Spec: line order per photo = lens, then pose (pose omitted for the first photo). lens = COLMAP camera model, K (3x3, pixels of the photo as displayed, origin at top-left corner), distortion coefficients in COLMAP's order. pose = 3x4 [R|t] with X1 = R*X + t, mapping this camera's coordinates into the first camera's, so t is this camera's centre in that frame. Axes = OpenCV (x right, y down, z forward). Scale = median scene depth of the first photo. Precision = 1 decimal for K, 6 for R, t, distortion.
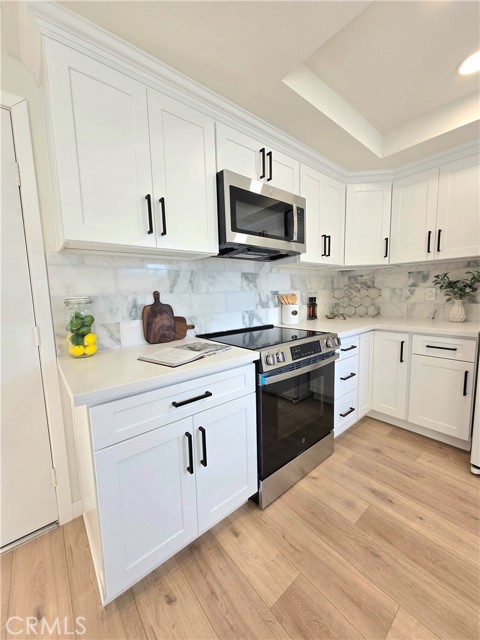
lens RADIAL K [[249.1, 0, 238.5], [0, 249.1, 321.4], [0, 0, 1]] dist [0.000873, -0.000261]
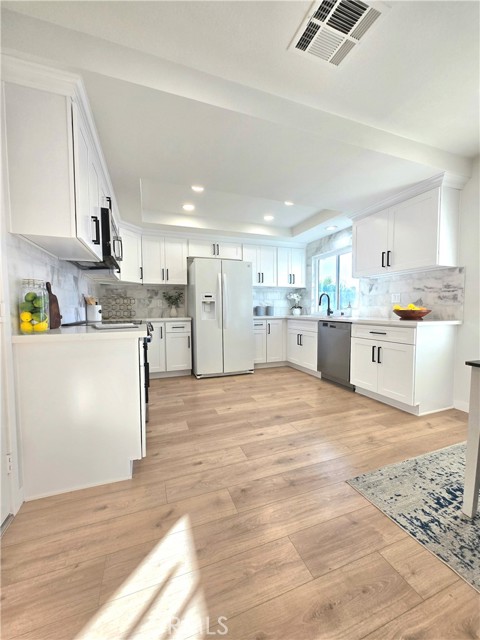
lens RADIAL K [[249.1, 0, 238.5], [0, 249.1, 321.4], [0, 0, 1]] dist [0.000873, -0.000261]
pose [[0.327383, -0.023869, 0.944590, -0.883394], [0.108017, 0.994073, -0.012318, 0.127659], [-0.938697, 0.106065, 0.328021, -0.122695]]
